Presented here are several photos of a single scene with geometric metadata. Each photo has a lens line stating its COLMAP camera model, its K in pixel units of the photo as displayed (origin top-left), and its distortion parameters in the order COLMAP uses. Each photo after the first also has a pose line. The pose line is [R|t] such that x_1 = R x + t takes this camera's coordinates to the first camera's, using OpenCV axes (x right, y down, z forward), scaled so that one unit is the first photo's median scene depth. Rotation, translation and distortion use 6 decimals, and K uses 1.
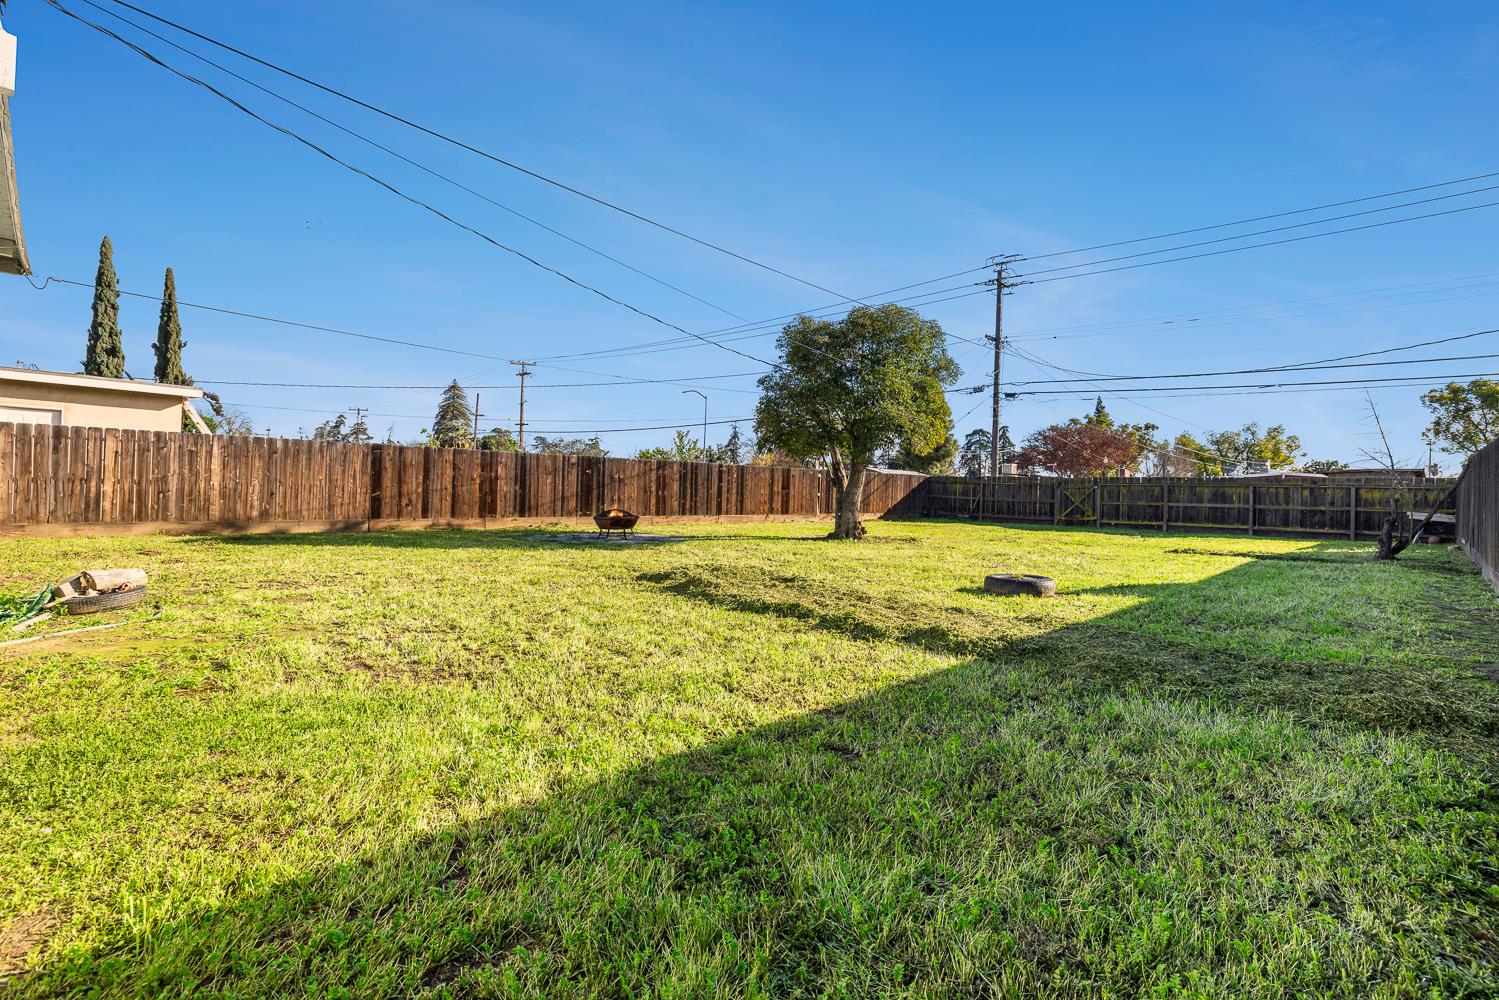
lens RADIAL K [[673.4, 0, 751.6], [0, 673.4, 492.0], [0, 0, 1]] dist [-0.004235, 0.000748]
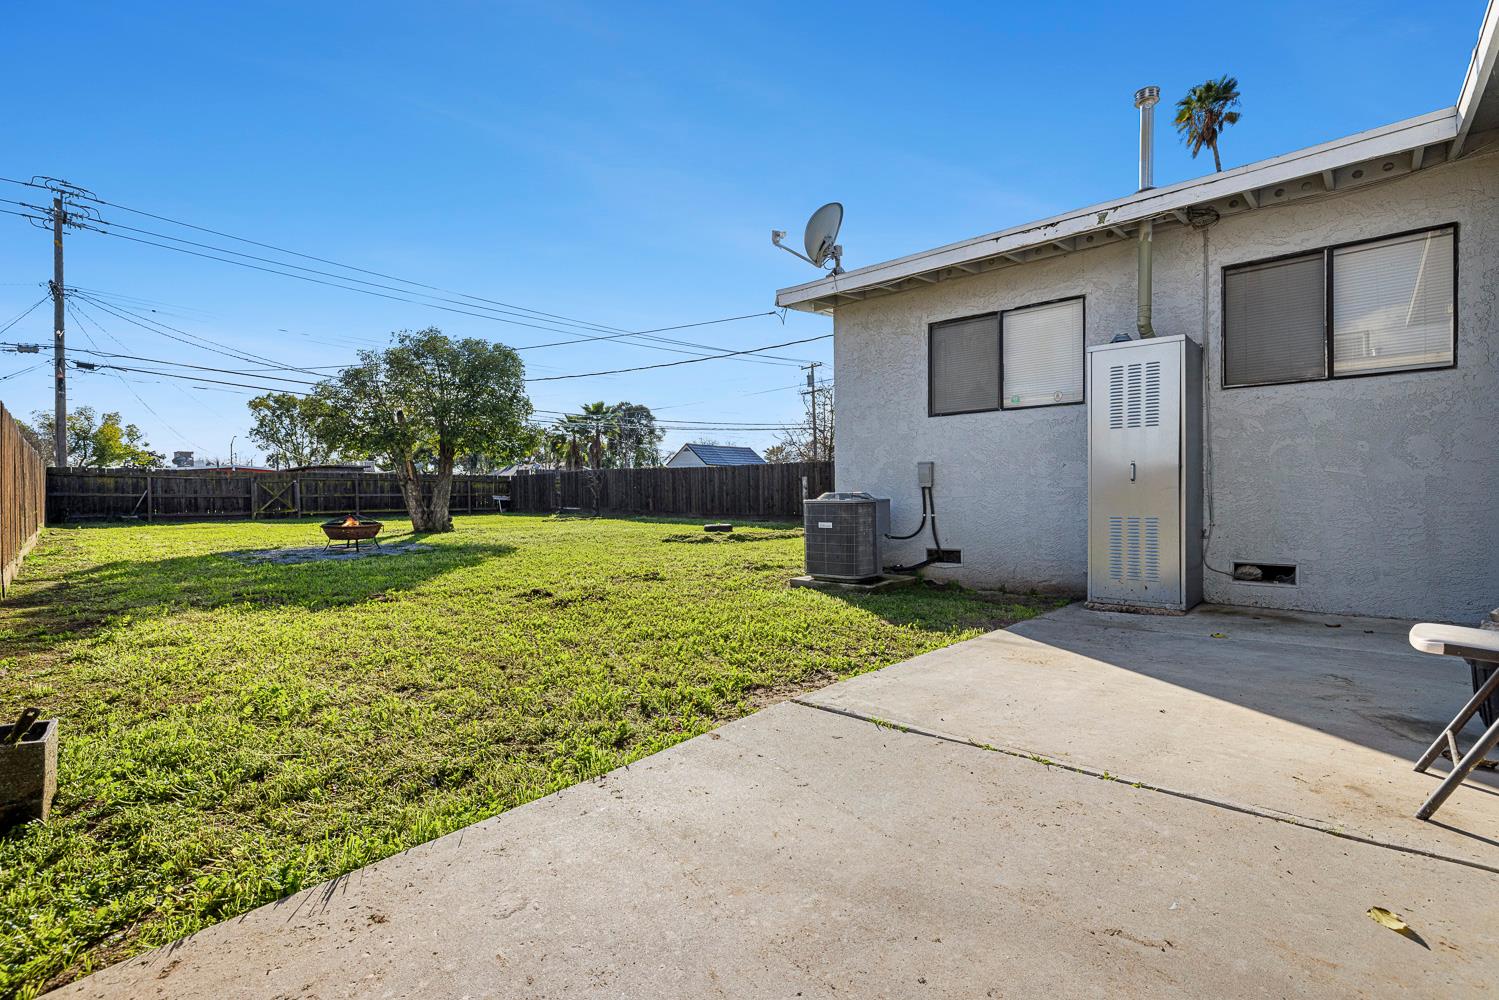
lens RADIAL K [[673.4, 0, 751.5], [0, 673.4, 502.1], [0, 0, 1]] dist [-0.004235, 0.000748]
pose [[-0.024891, -0.036775, 0.999014, -0.470862], [0.003410, 0.999314, 0.036871, -0.009094], [-0.999684, 0.004325, -0.024748, 0.247206]]
